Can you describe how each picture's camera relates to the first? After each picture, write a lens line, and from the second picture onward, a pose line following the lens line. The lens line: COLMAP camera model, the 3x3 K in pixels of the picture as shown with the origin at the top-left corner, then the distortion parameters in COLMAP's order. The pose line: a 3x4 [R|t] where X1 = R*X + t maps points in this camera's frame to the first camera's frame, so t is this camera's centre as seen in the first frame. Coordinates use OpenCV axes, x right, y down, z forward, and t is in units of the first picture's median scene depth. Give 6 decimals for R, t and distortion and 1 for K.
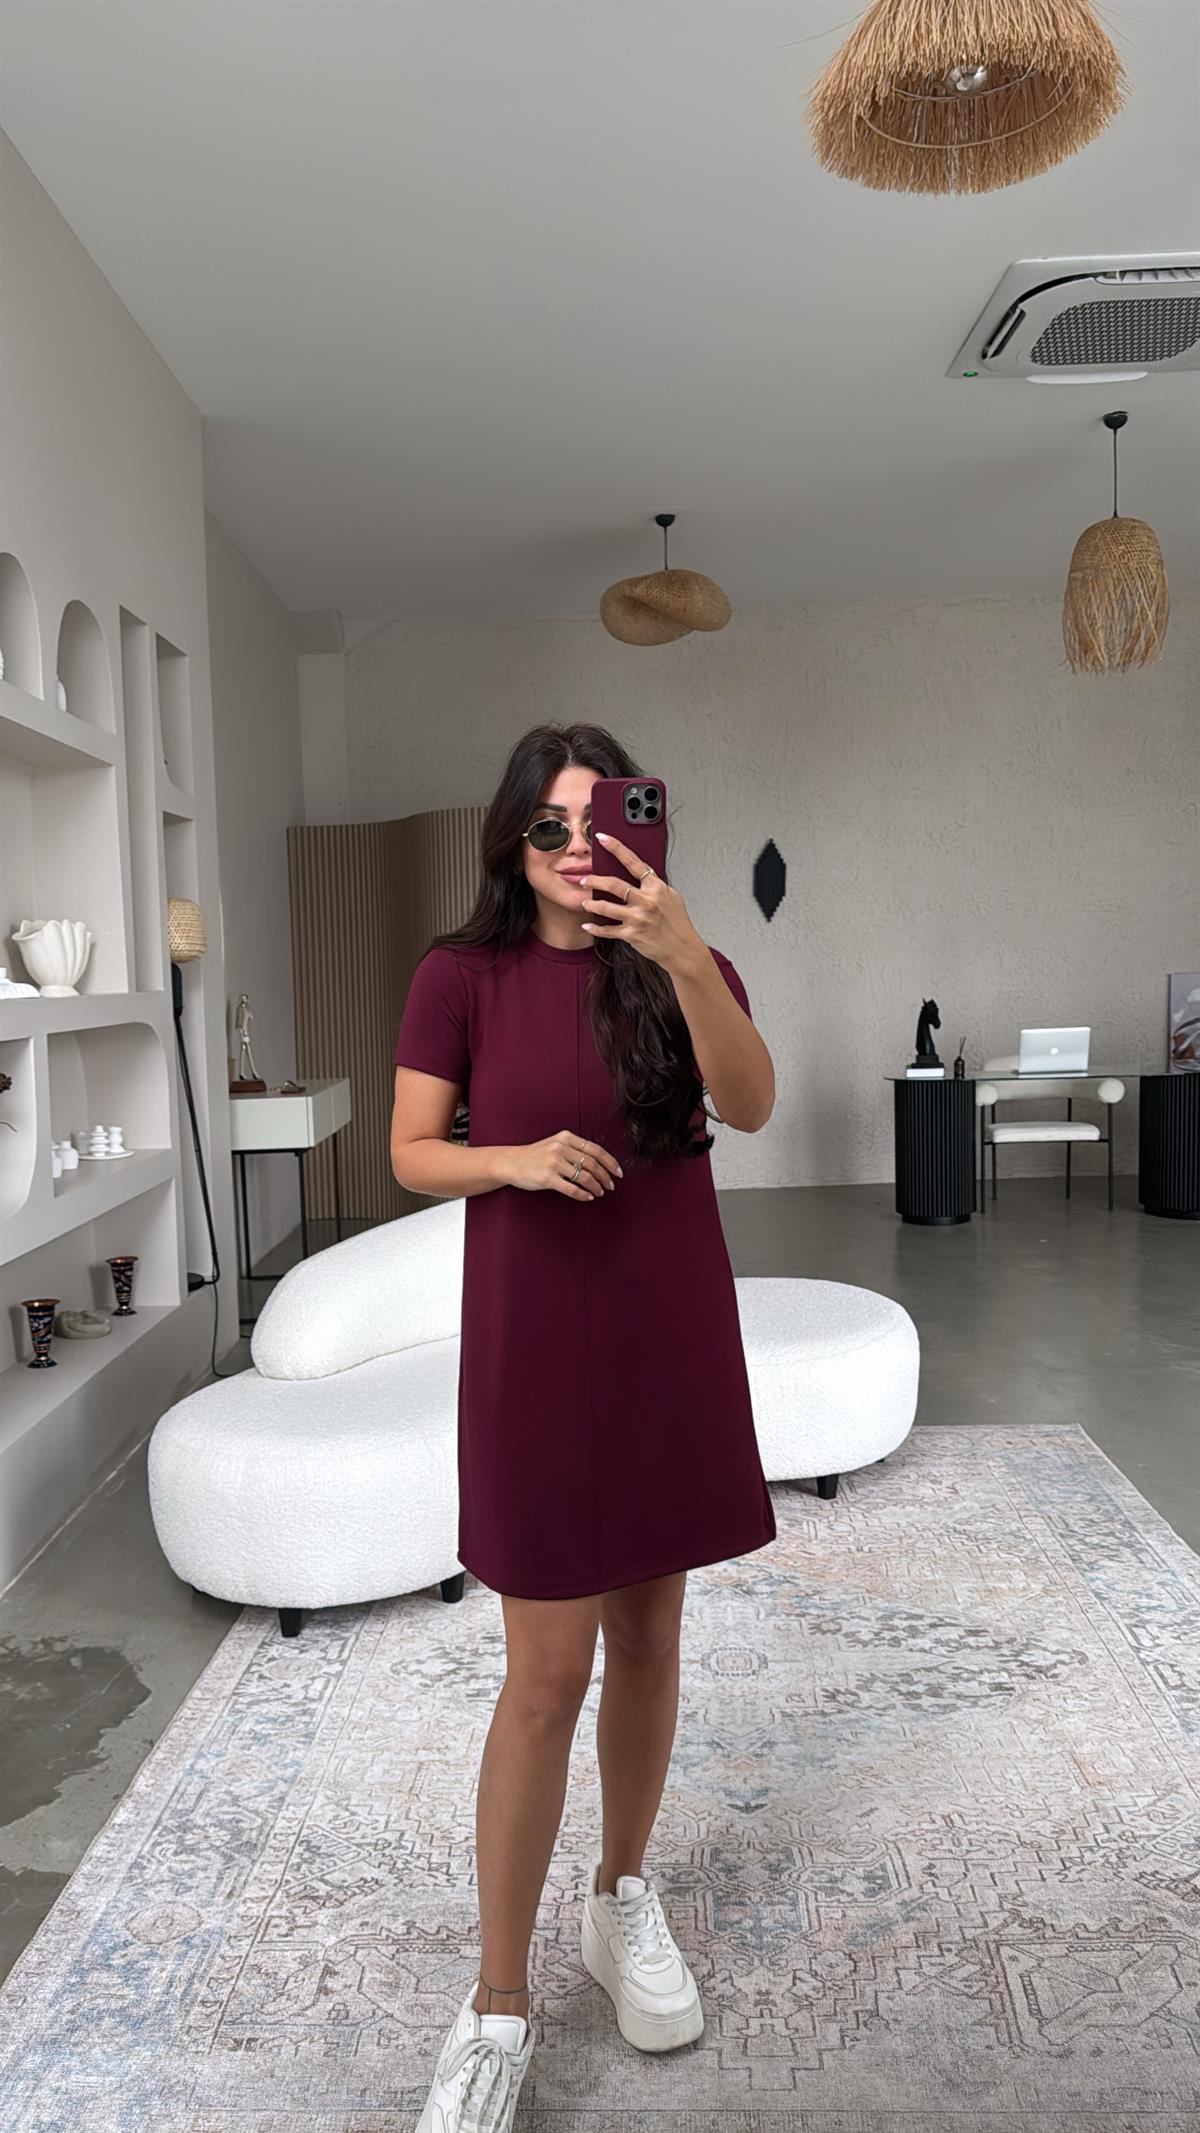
lens RADIAL K [[1545.4, 0, 571.2], [0, 1545.4, 1062.1], [0, 0, 1]] dist [-0.028784, 0.004380]
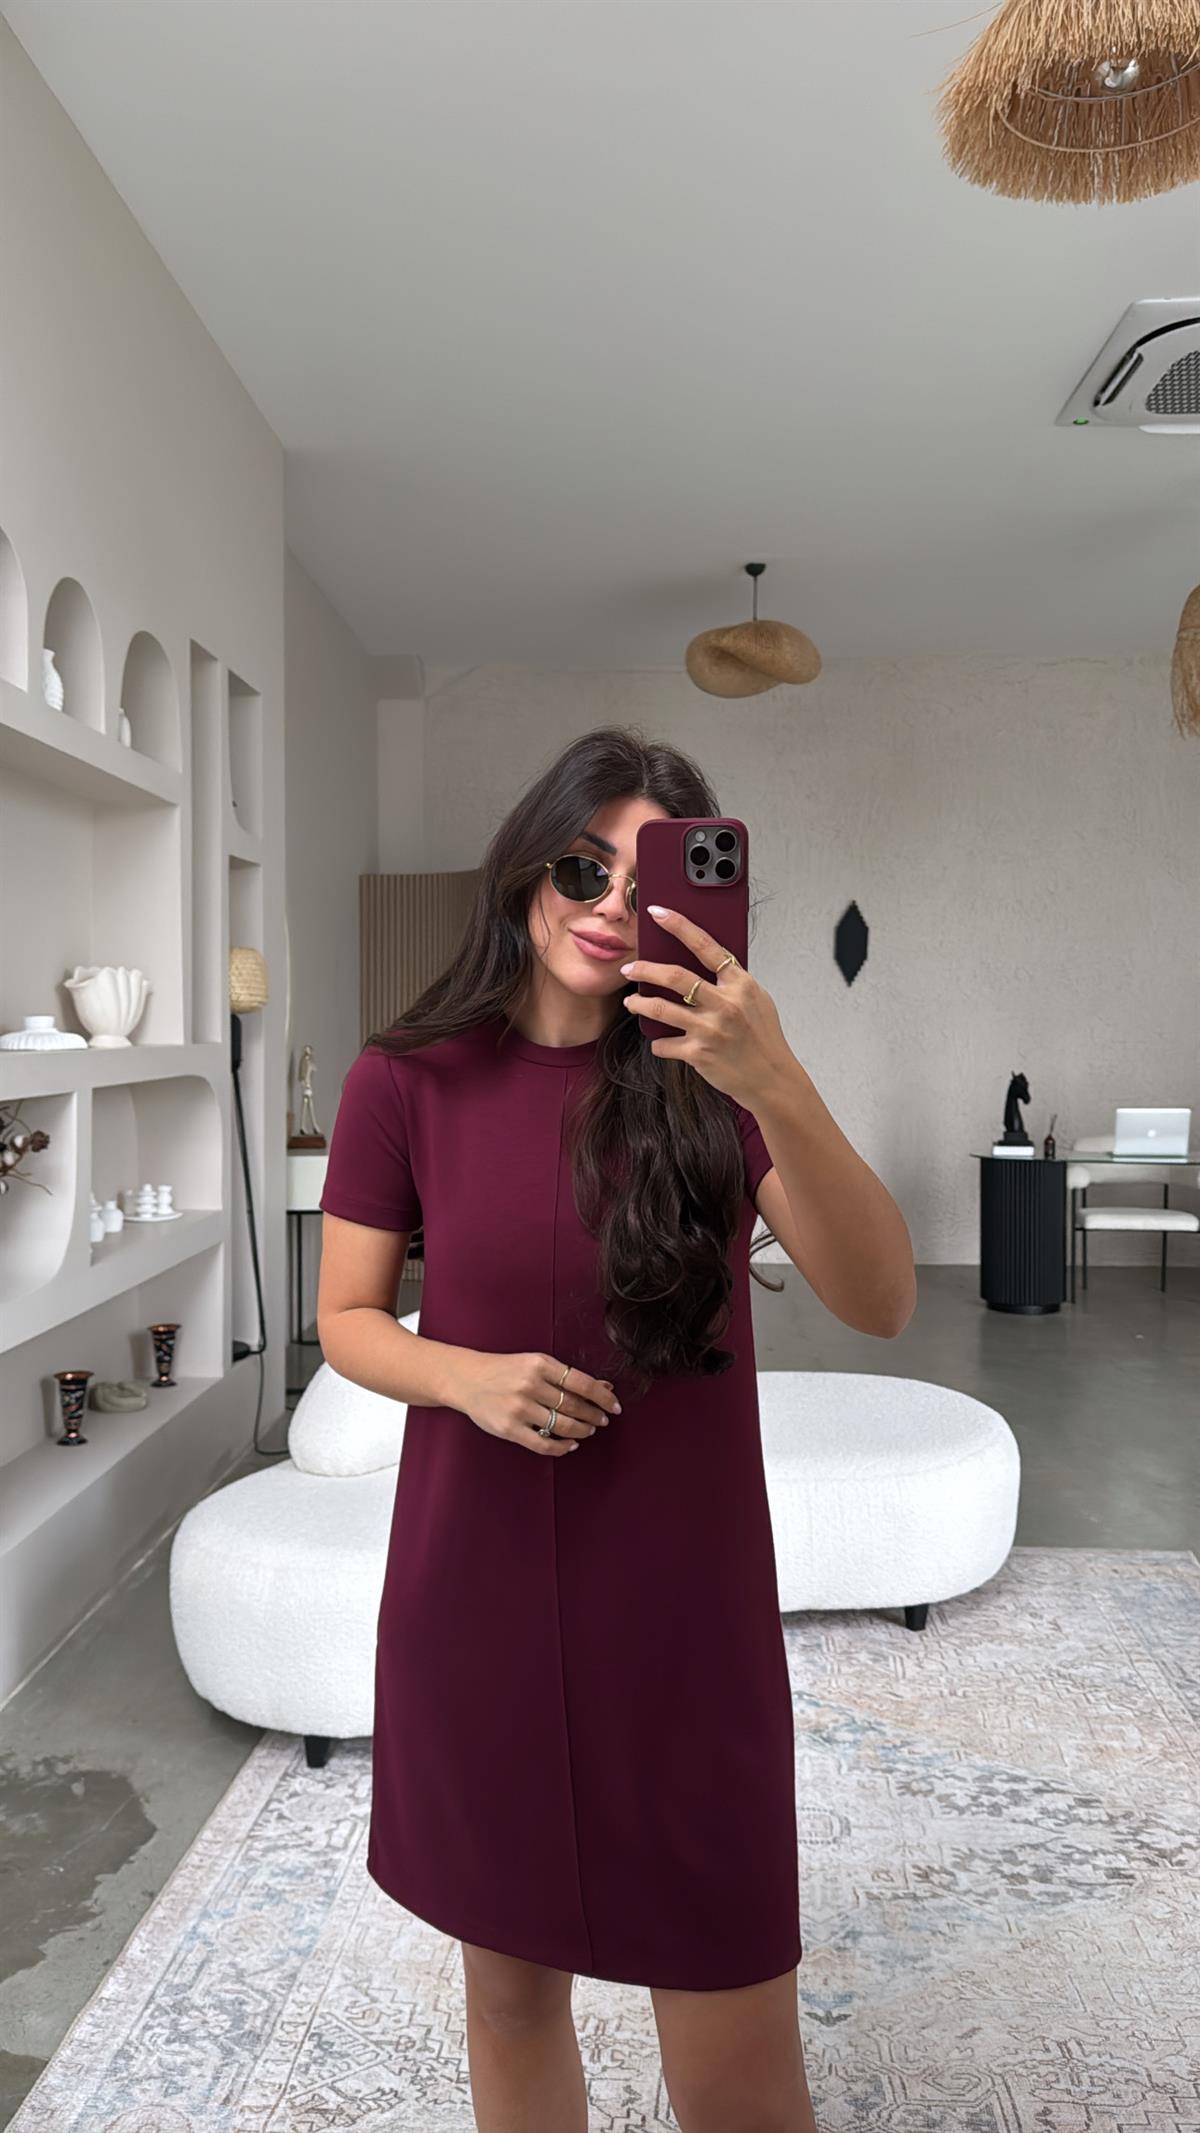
lens RADIAL K [[1536.0, 0, 592.6], [0, 1536.0, 1070.5], [0, 0, 1]] dist [-0.012928, -0.010771]
pose [[0.999012, 0.031570, -0.031293, -0.006440], [-0.032503, 0.999028, -0.029766, -0.013863], [0.030323, 0.030754, 0.999067, 0.106951]]
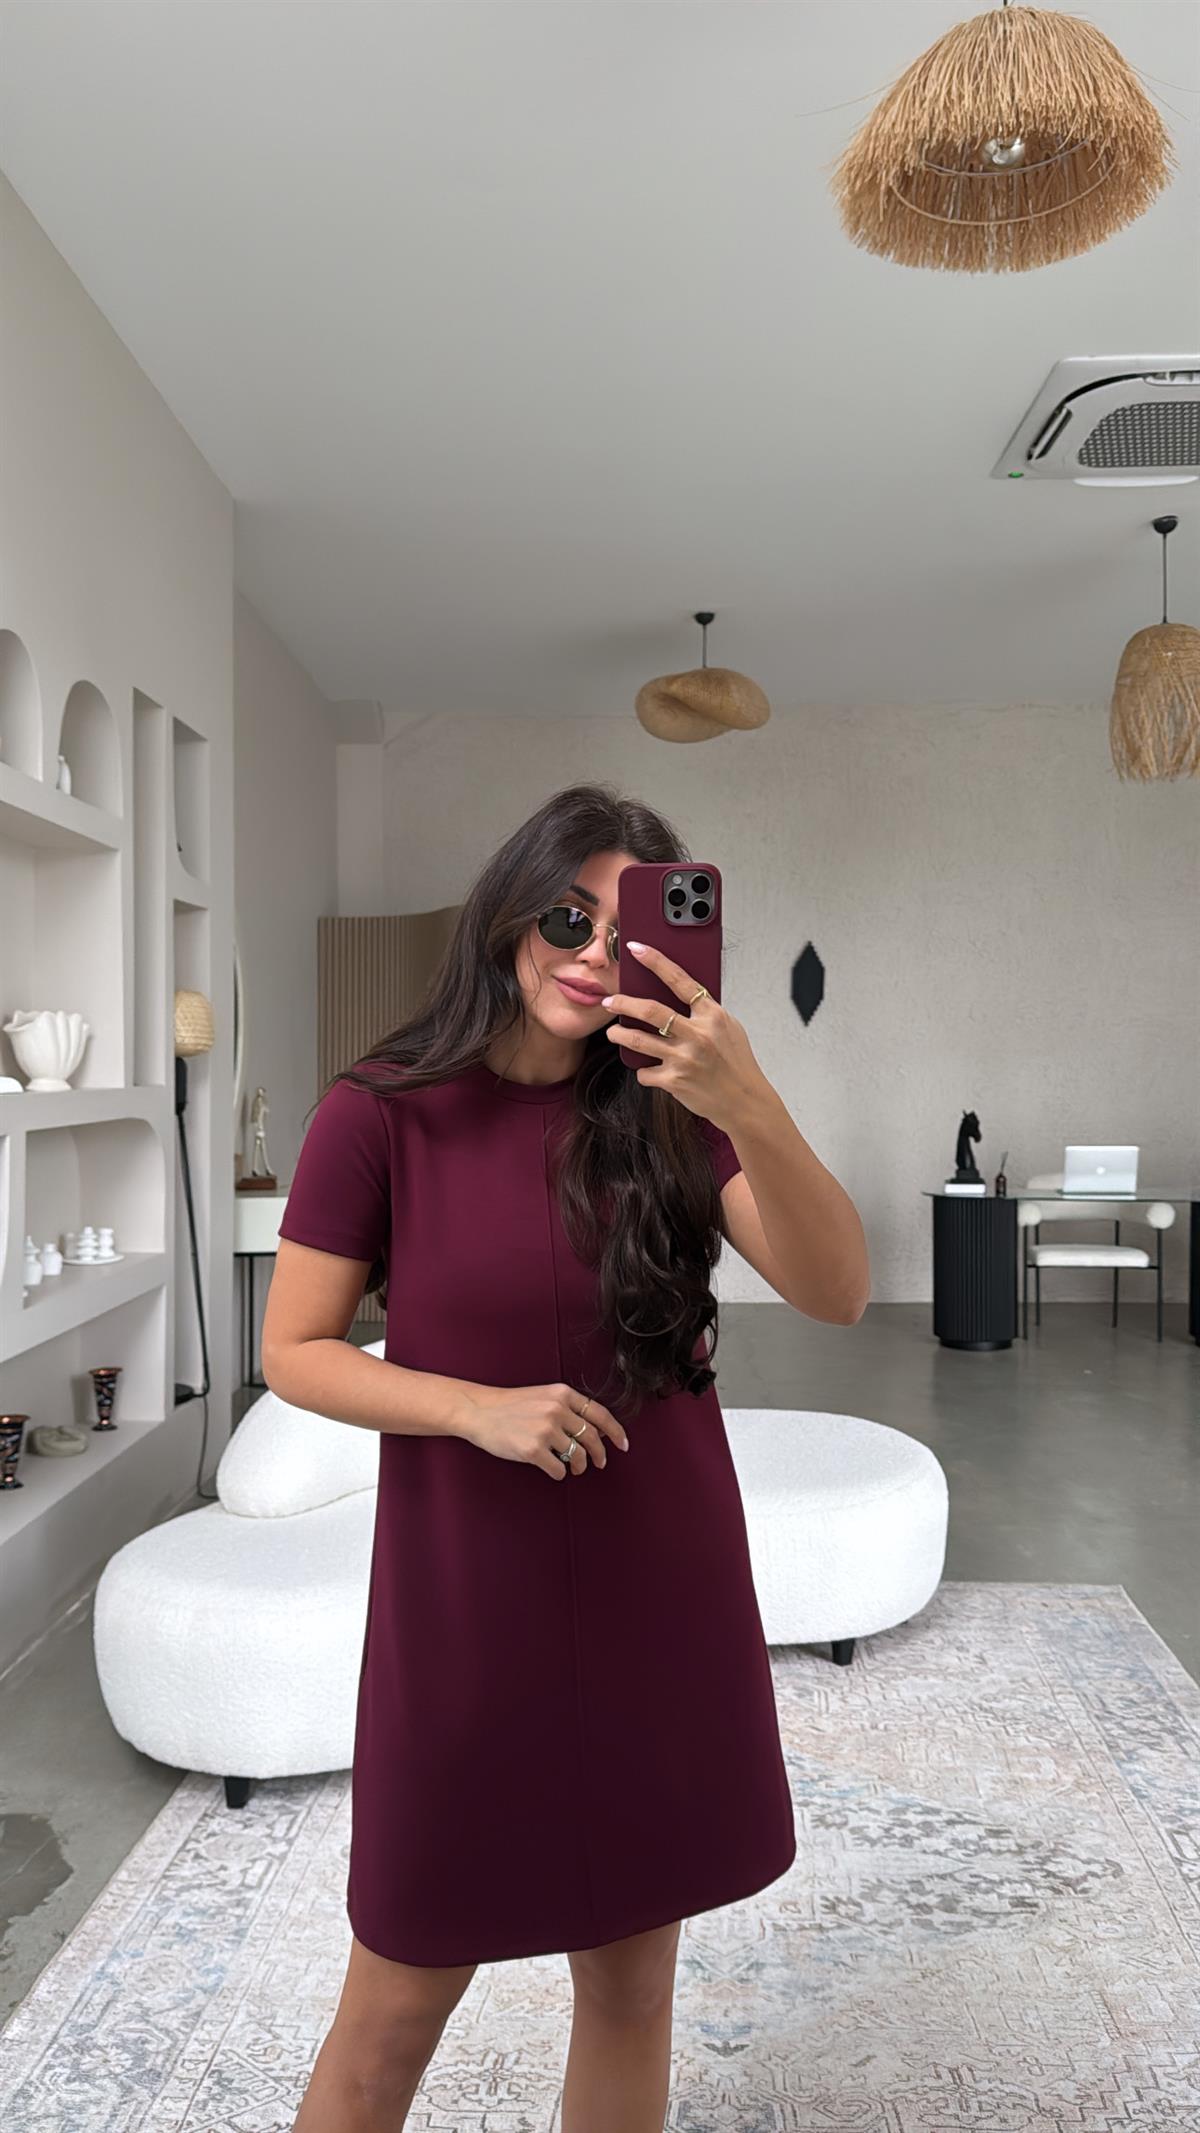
lens RADIAL K [[1538.8, 0, 600.0], [0, 1538.8, 1066.5], [0, 0, 1]] dist [-0.010740, -0.014048]
pose [[0.999558, 0.025737, -0.014890, 0.036305], [-0.026584, 0.997858, -0.059771, -0.013752], [0.013319, 0.060140, 0.998101, 0.087264]]
